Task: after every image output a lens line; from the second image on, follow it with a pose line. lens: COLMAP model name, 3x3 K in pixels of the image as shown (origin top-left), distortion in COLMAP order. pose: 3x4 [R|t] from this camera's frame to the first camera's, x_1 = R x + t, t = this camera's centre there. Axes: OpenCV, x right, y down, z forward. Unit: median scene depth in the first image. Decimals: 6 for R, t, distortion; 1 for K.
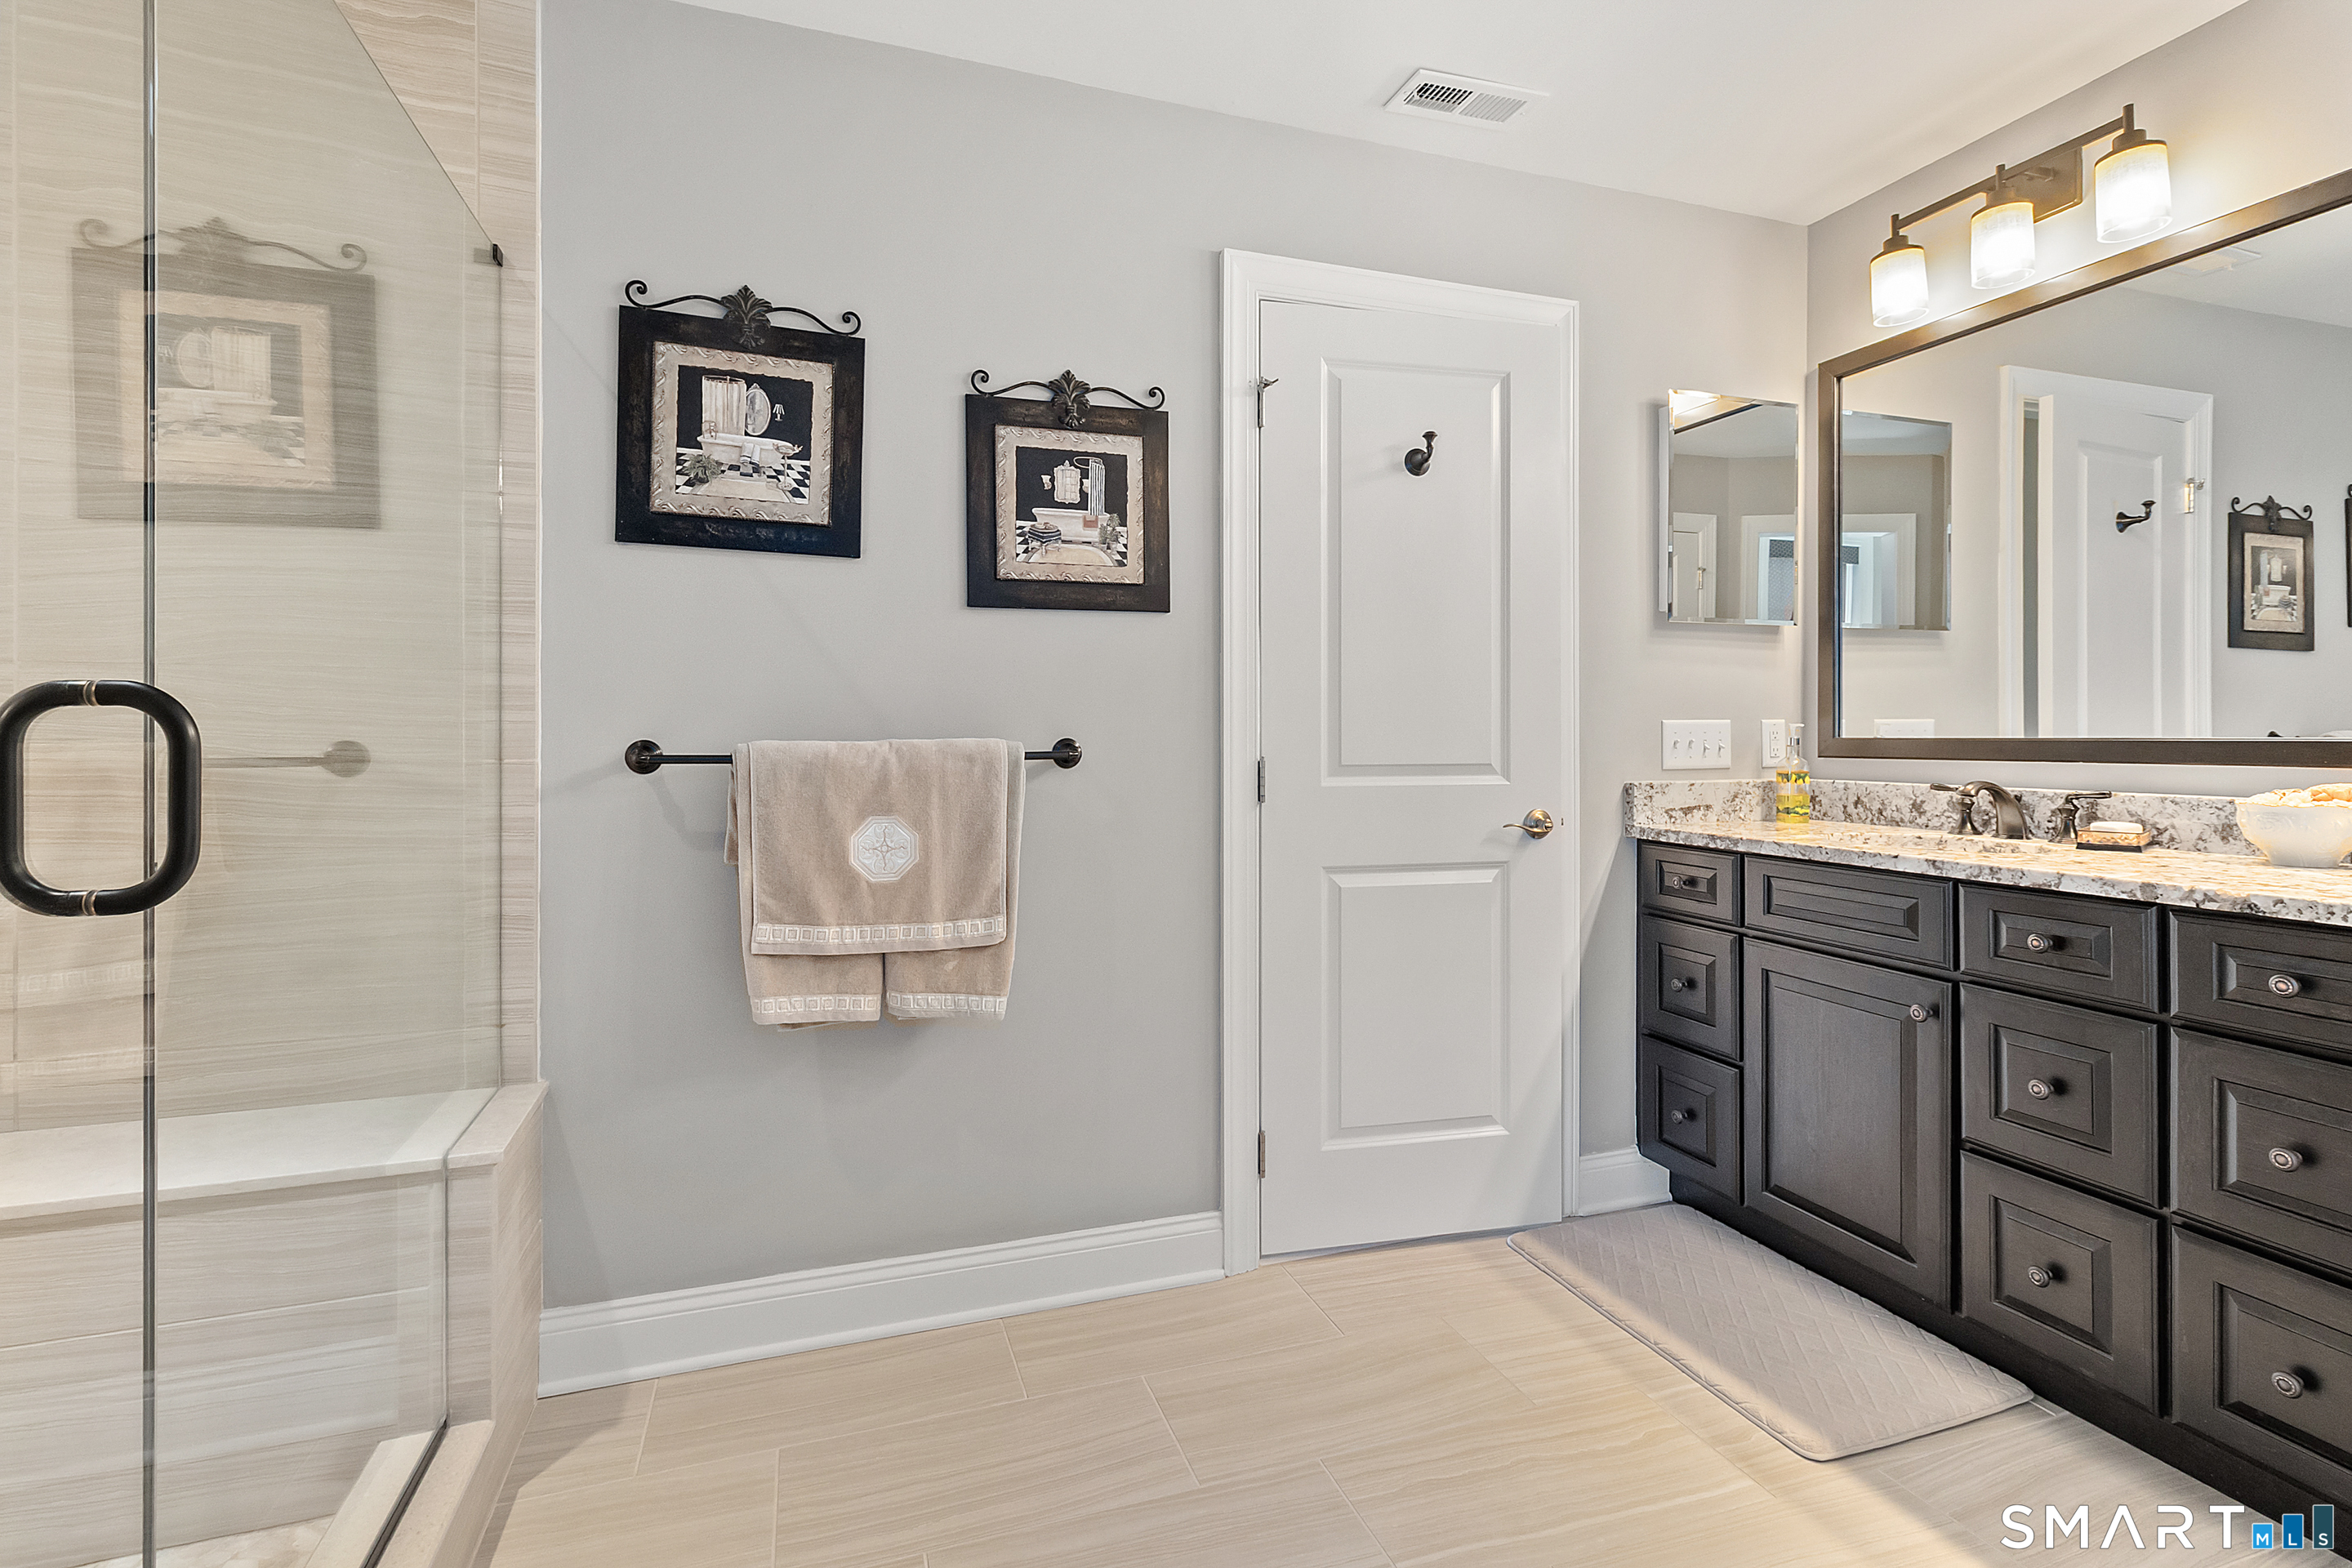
lens RADIAL K [[1097.2, 0, 1163.1], [0, 1097.2, 746.7], [0, 0, 1]] dist [0.006909, 0.000098]
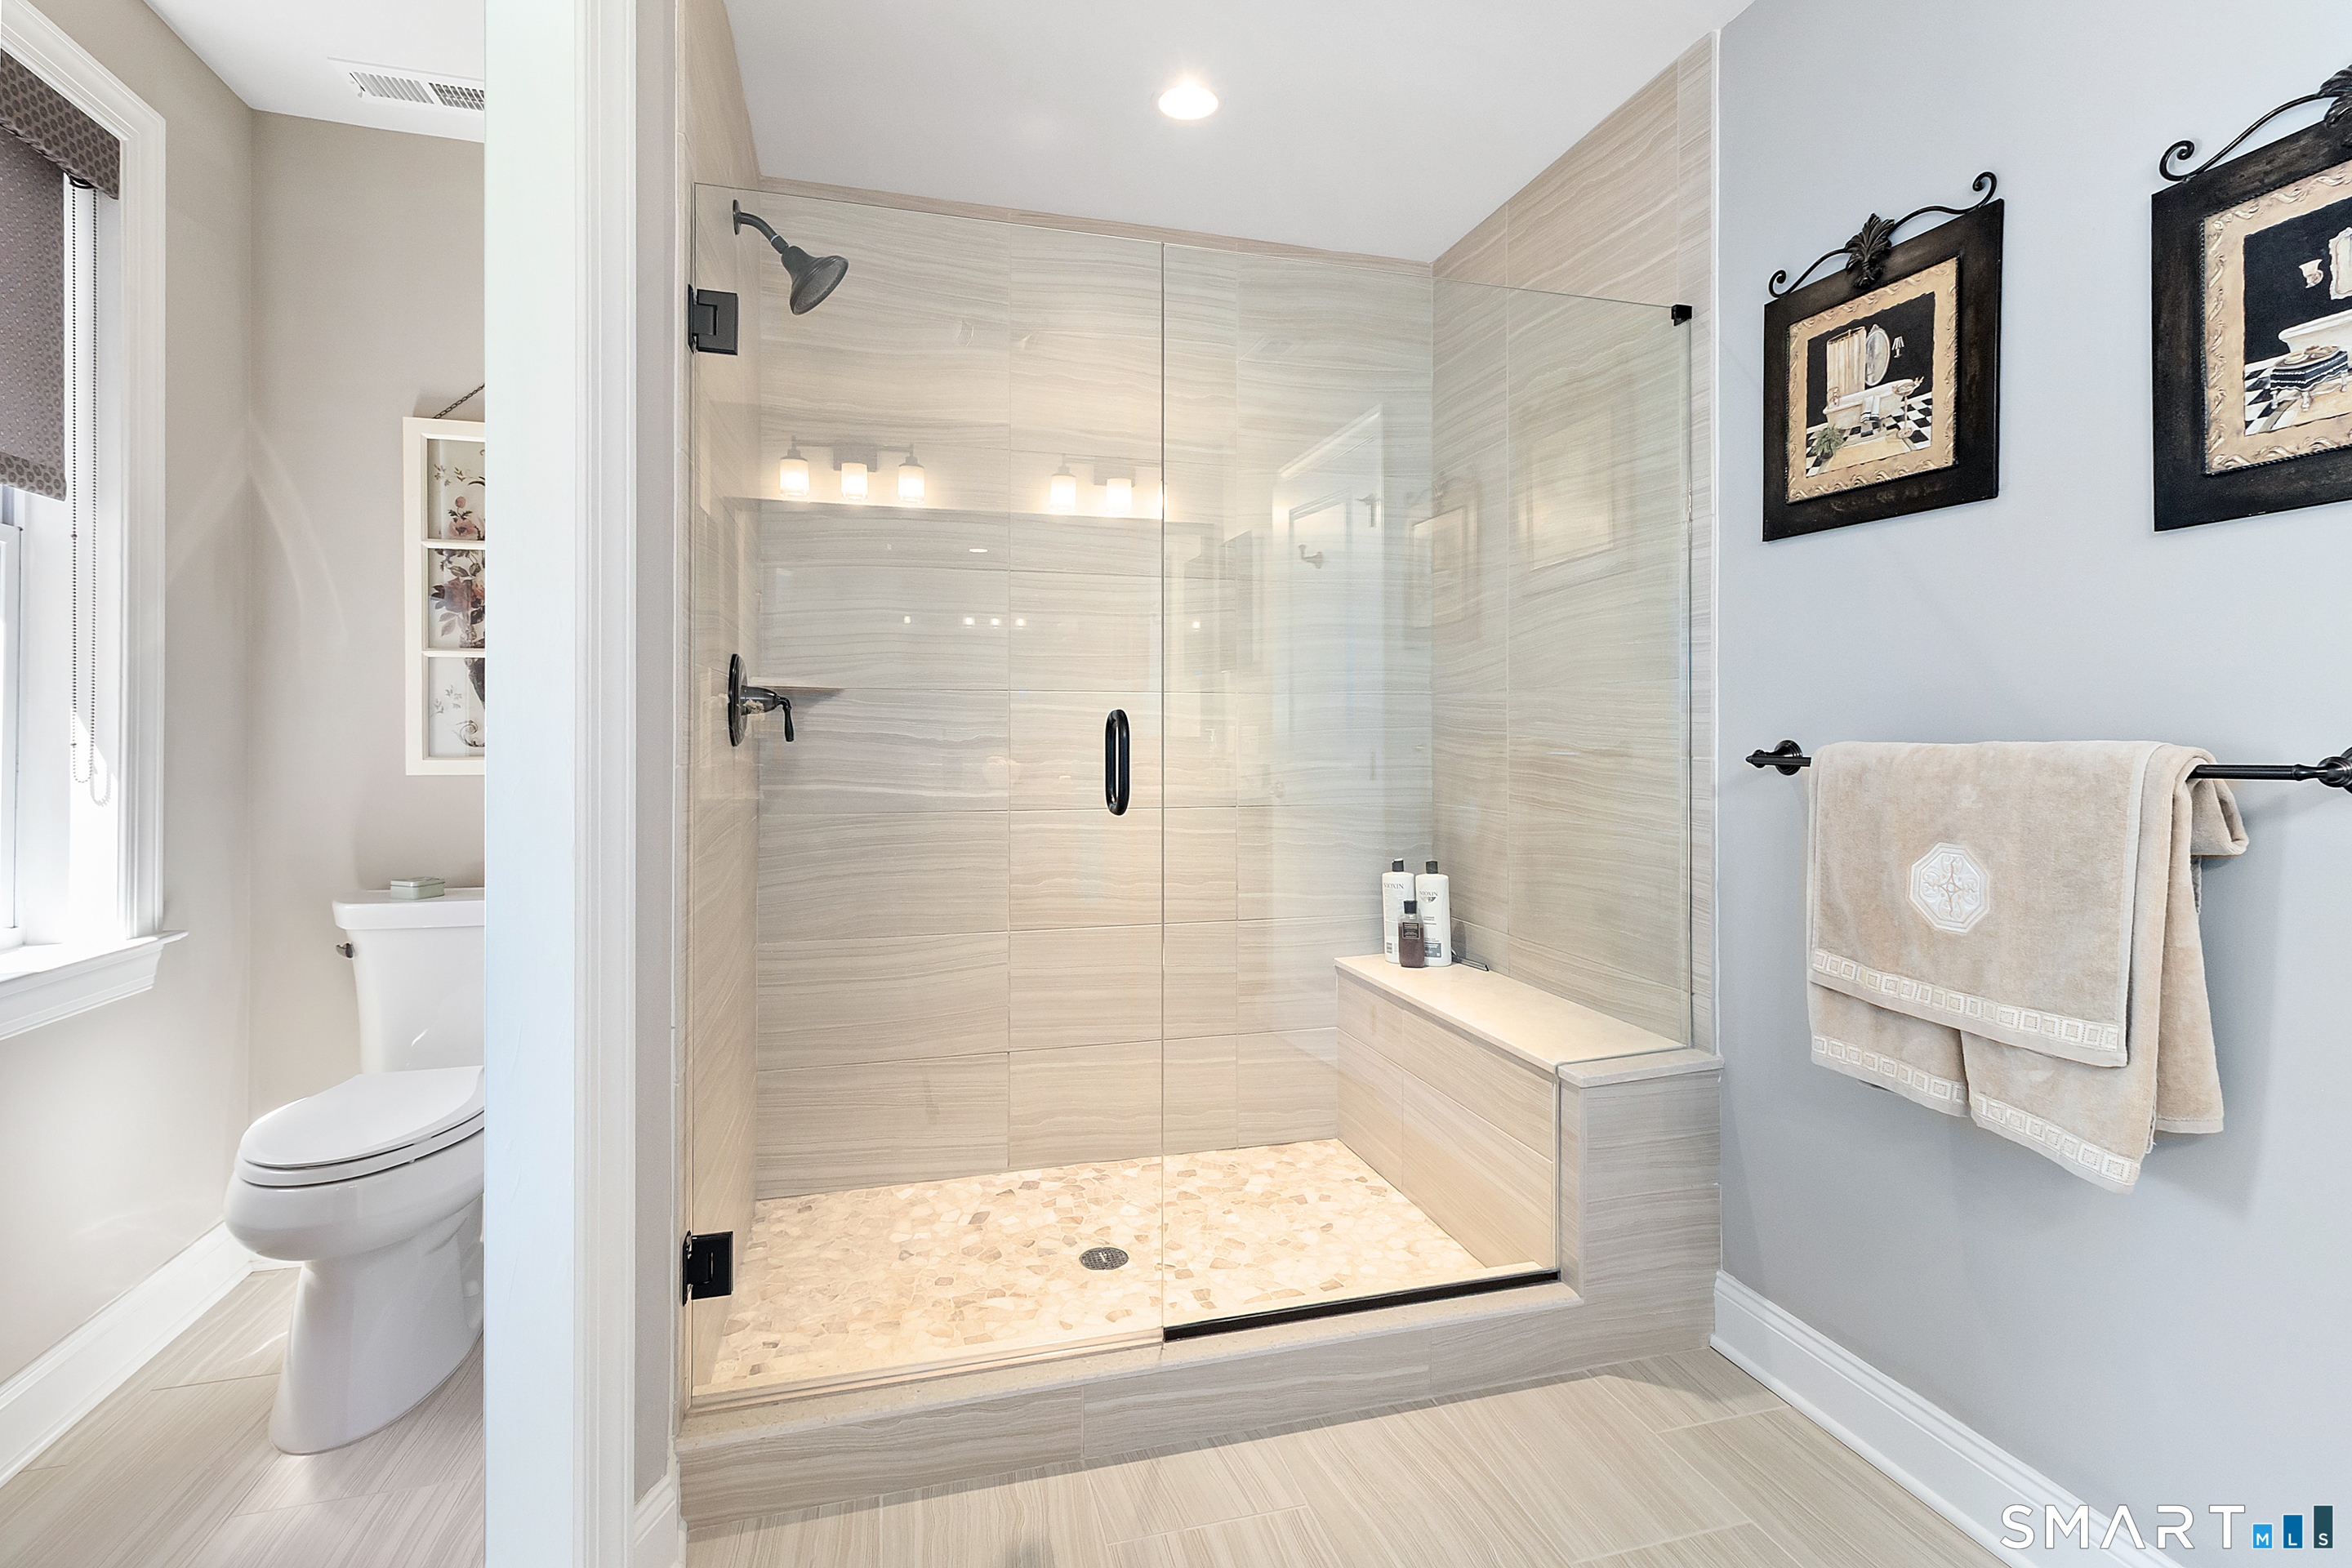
lens RADIAL K [[1097.2, 0, 1169.3], [0, 1097.2, 728.7], [0, 0, 1]] dist [0.006909, 0.000098]
pose [[-0.063398, -0.001534, -0.997987, 0.523202], [-0.002199, 0.999997, -0.001397, -0.013303], [0.997986, 0.002106, -0.063401, 0.509846]]
